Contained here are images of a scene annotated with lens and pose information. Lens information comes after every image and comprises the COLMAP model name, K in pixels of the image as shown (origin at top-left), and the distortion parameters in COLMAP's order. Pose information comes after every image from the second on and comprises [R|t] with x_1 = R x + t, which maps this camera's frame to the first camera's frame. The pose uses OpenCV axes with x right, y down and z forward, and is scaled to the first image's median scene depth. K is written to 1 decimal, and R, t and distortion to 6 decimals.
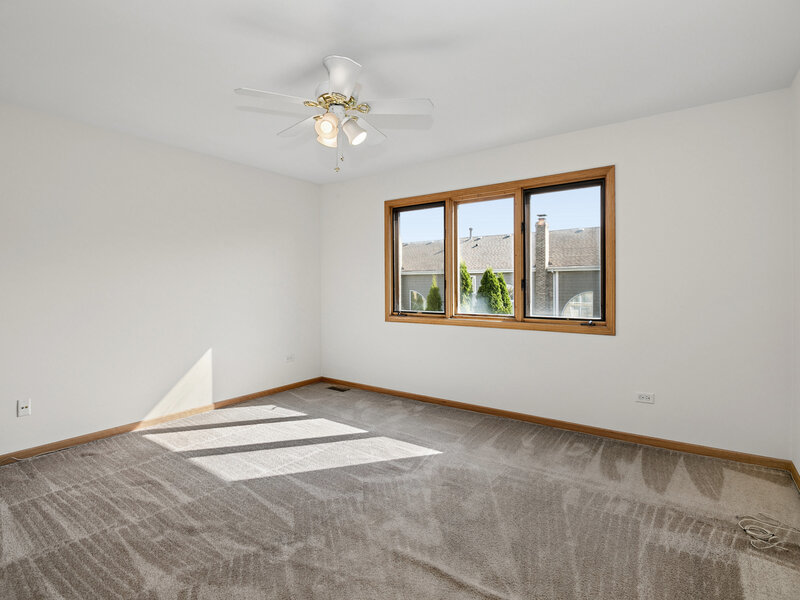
lens RADIAL K [[400.8, 0, 399.4], [0, 400.8, 293.0], [0, 0, 1]] dist [-0.005921, -0.001804]
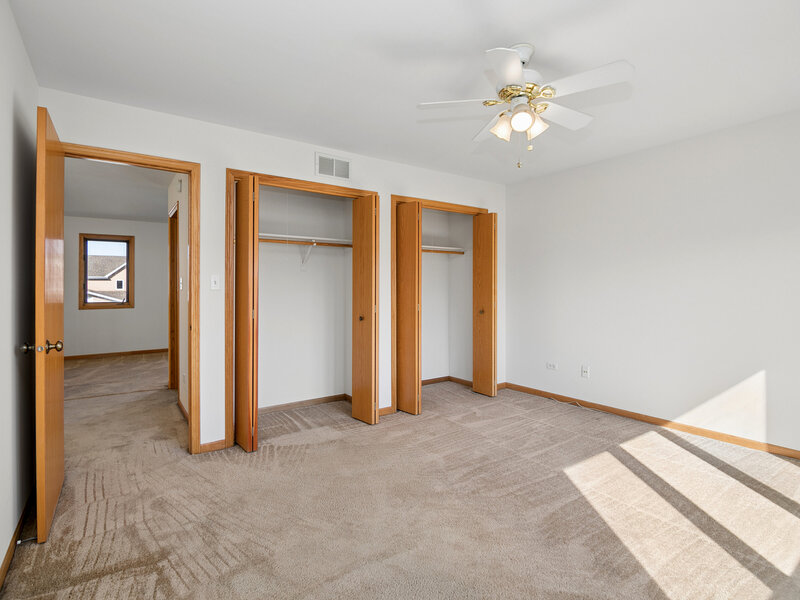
lens RADIAL K [[412.8, 0, 400.6], [0, 412.8, 294.4], [0, 0, 1]] dist [0.004455, -0.011845]
pose [[-0.310159, 0.028305, -0.950263, 0.657780], [-0.010168, 0.999401, 0.033088, -0.036046], [0.950630, 0.019925, -0.309686, 0.781096]]
